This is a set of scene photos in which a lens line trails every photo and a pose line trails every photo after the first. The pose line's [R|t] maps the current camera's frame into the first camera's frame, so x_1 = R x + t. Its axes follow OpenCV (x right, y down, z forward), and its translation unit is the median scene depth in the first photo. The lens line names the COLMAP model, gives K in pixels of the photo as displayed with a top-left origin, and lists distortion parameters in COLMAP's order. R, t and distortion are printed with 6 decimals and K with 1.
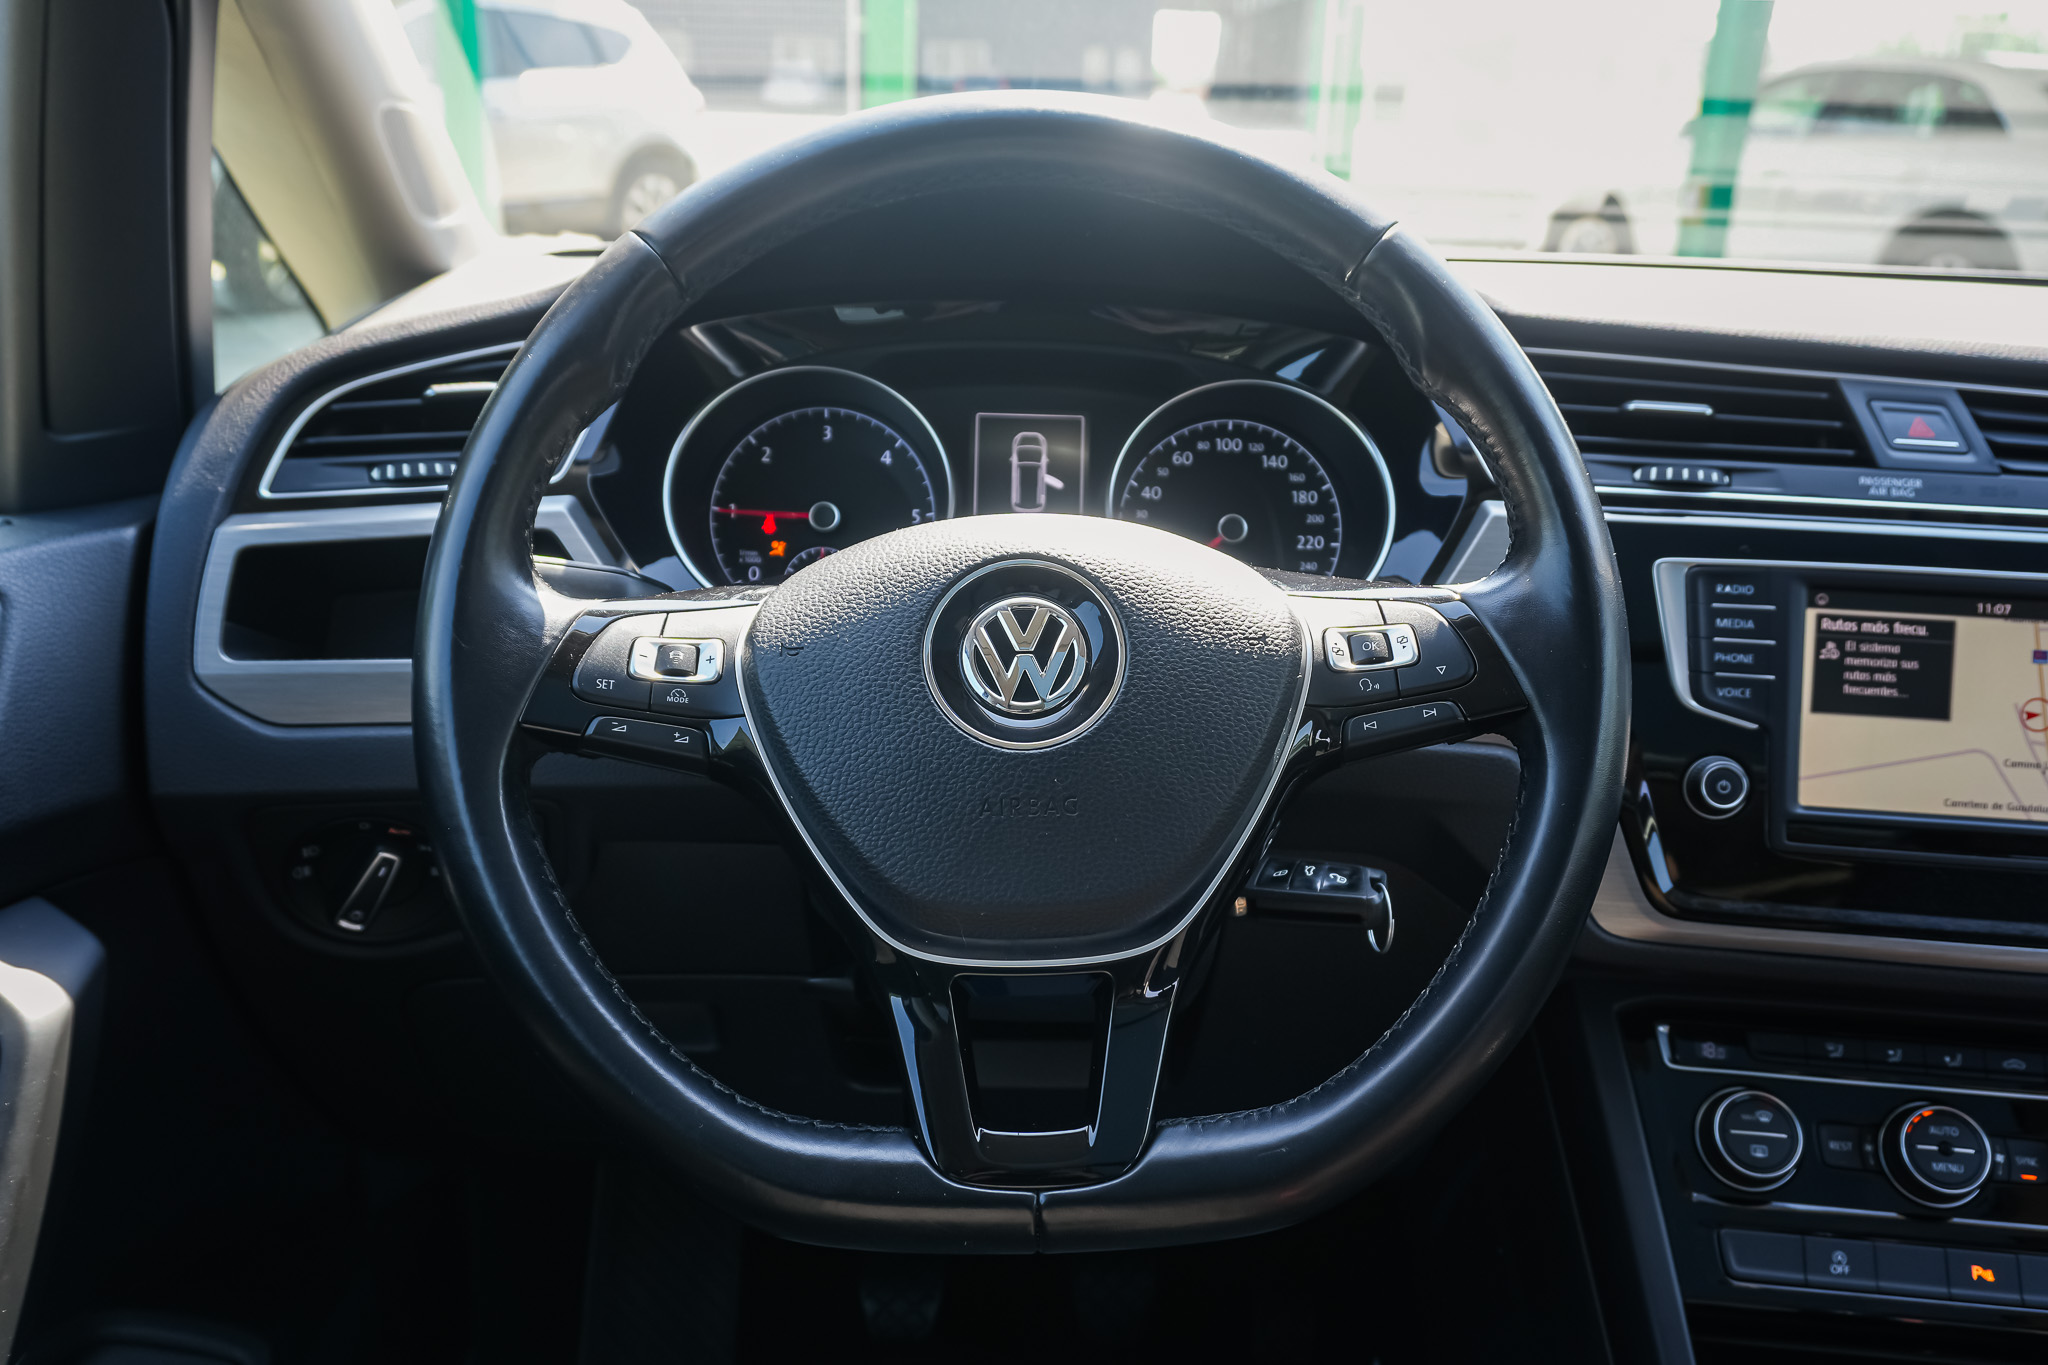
lens RADIAL K [[2008.7, 0, 1024.0], [0, 2008.7, 682.5], [0, 0, 1]] dist [0.058419, -0.018735]
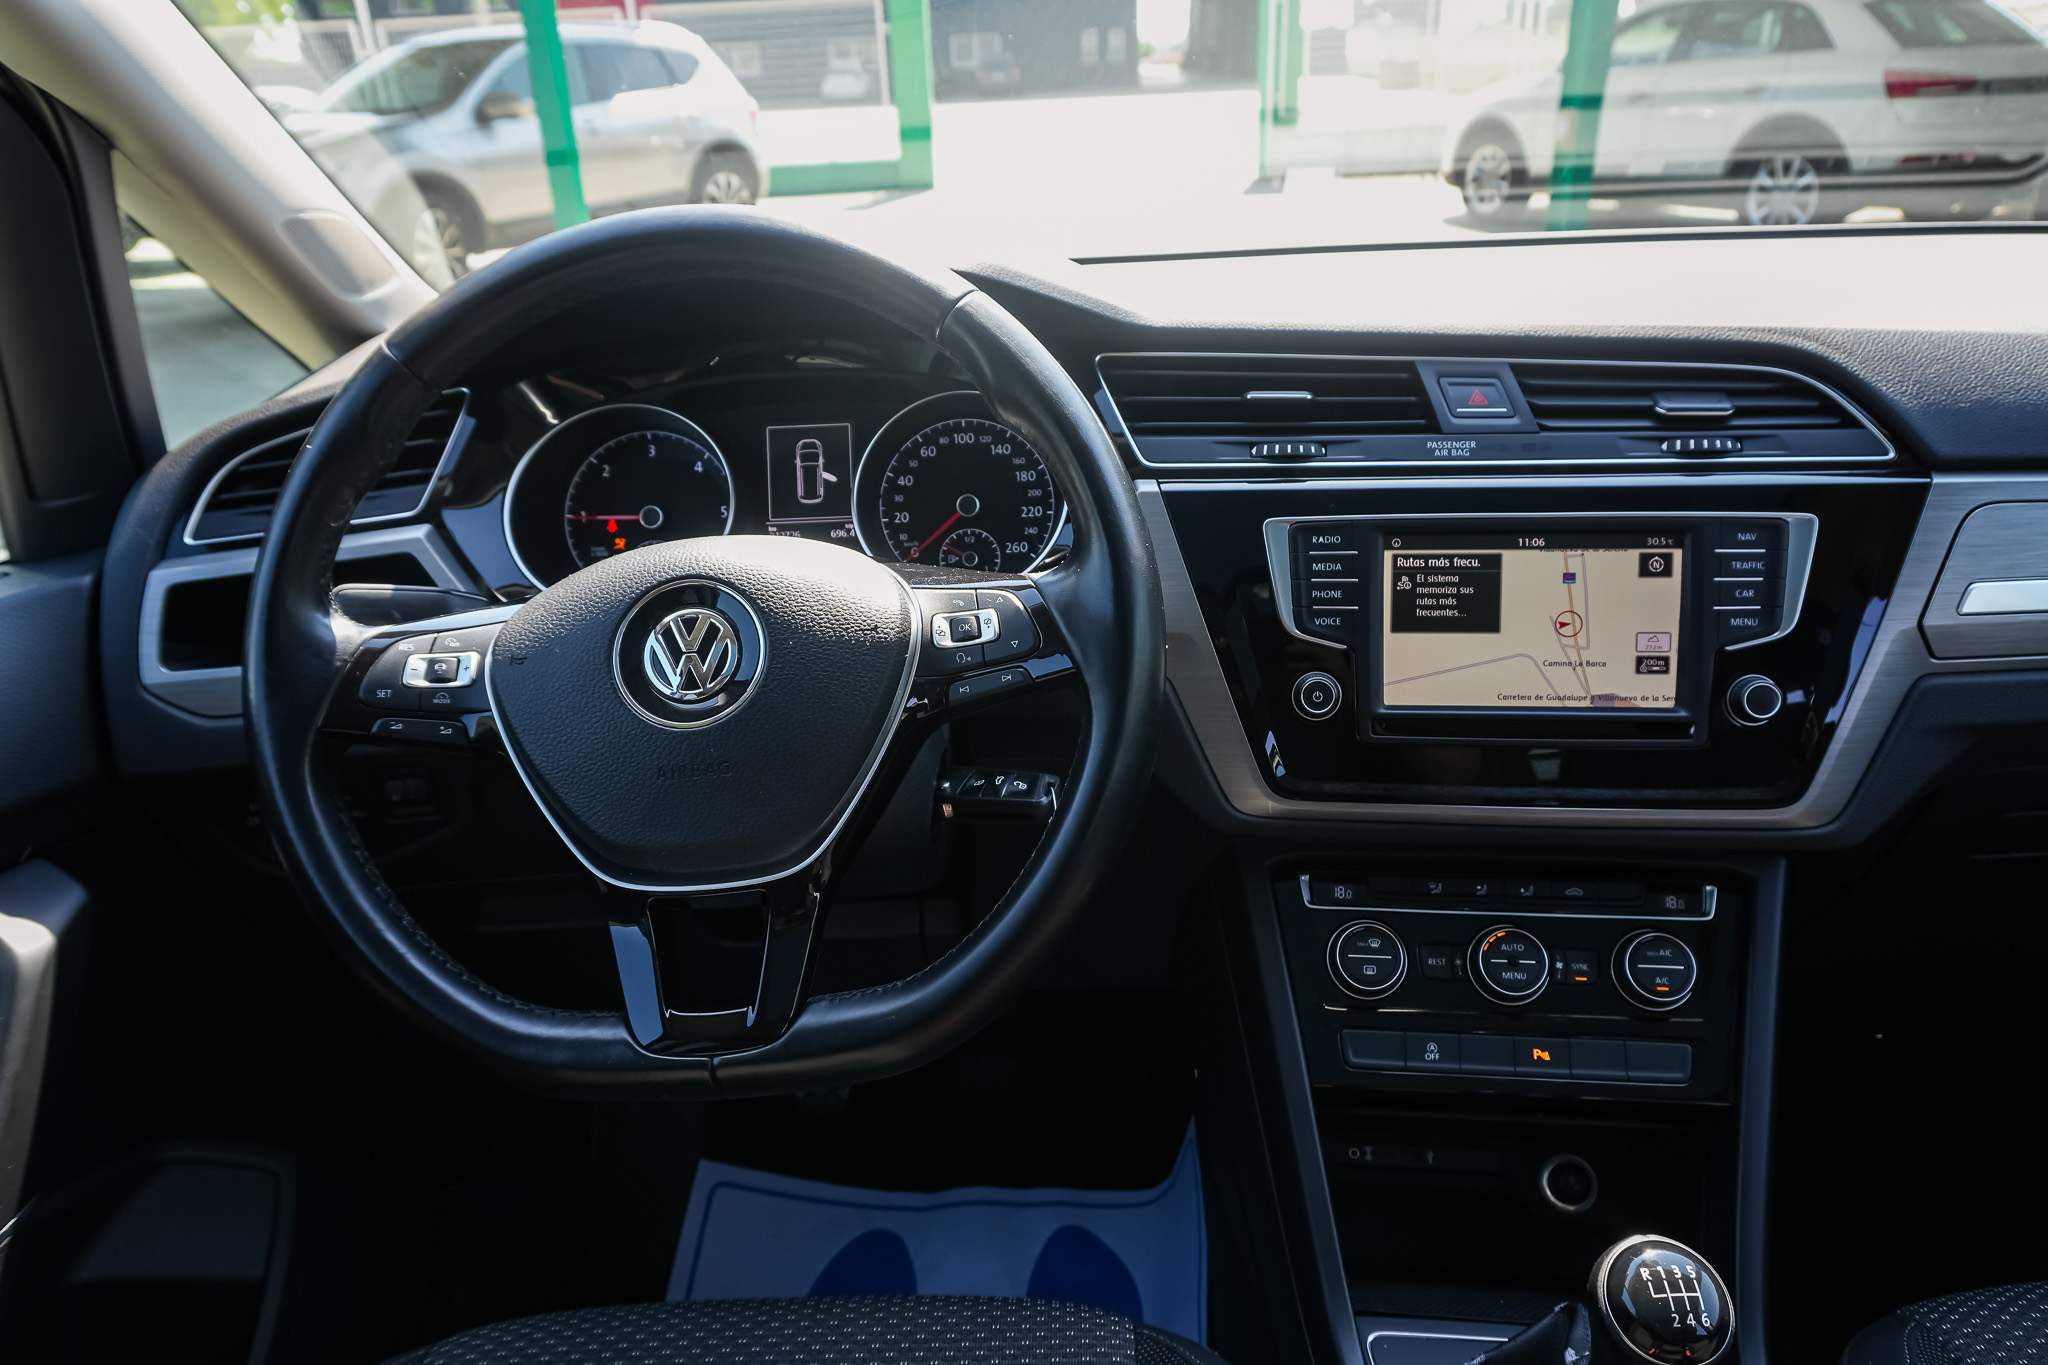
lens RADIAL K [[1606.9, 0, 1024.0], [0, 1606.9, 682.5], [0, 0, 1]] dist [0.058786, -0.001643]
pose [[0.995645, -0.058676, -0.072445, 0.230976], [0.064938, 0.994059, 0.087346, -0.057707], [0.066889, -0.091670, 0.993540, -0.026242]]
